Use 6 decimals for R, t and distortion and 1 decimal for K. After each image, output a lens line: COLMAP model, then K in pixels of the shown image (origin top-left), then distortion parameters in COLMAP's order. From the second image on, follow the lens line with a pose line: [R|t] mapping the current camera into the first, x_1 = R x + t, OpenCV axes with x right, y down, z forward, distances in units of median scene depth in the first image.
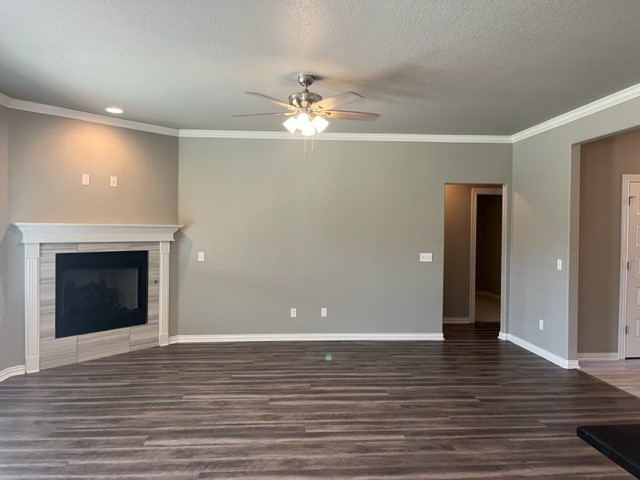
lens RADIAL K [[481.5, 0, 316.8], [0, 481.5, 238.2], [0, 0, 1]] dist [0.073048, -0.096883]
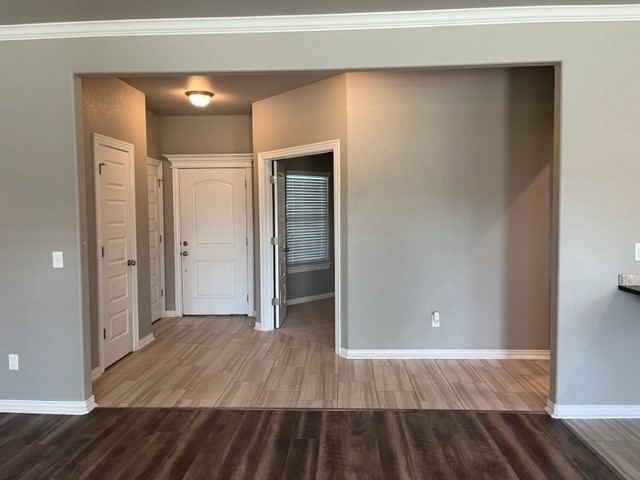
lens RADIAL K [[481.5, 0, 316.8], [0, 481.5, 238.2], [0, 0, 1]] dist [0.073048, -0.096883]
pose [[0.120163, -0.062978, 0.990755, -0.100289], [0.030886, 0.997740, 0.059676, -0.002215], [-0.992274, 0.023429, 0.121836, 0.626822]]
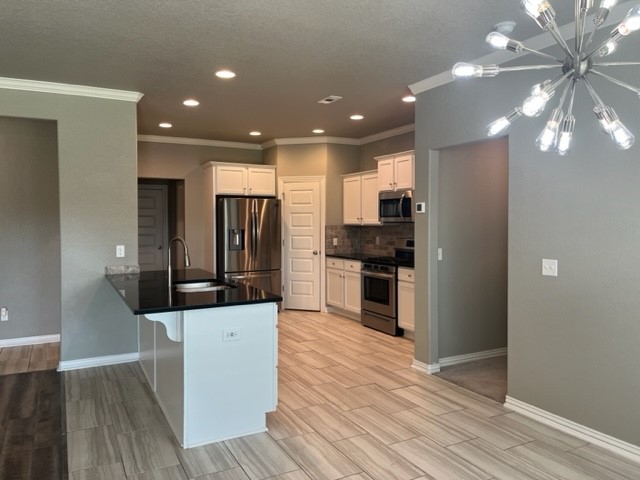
lens RADIAL K [[481.5, 0, 316.8], [0, 481.5, 238.2], [0, 0, 1]] dist [0.073048, -0.096883]
pose [[-0.407714, -0.038598, 0.912294, -0.457882], [0.017124, 0.998607, 0.049903, -0.000679], [-0.912949, 0.035968, -0.406485, 0.315713]]
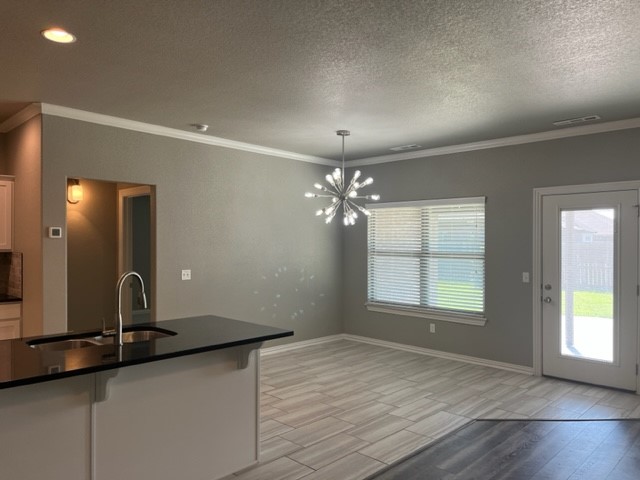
lens RADIAL K [[481.0, 0, 314.7], [0, 481.0, 245.6], [0, 0, 1]] dist [0.067736, -0.077784]
pose [[-0.744096, -0.008195, -0.668022, 0.536990], [-0.023841, 0.999614, 0.014292, -0.009758], [0.667647, 0.026561, -0.744004, 0.754423]]
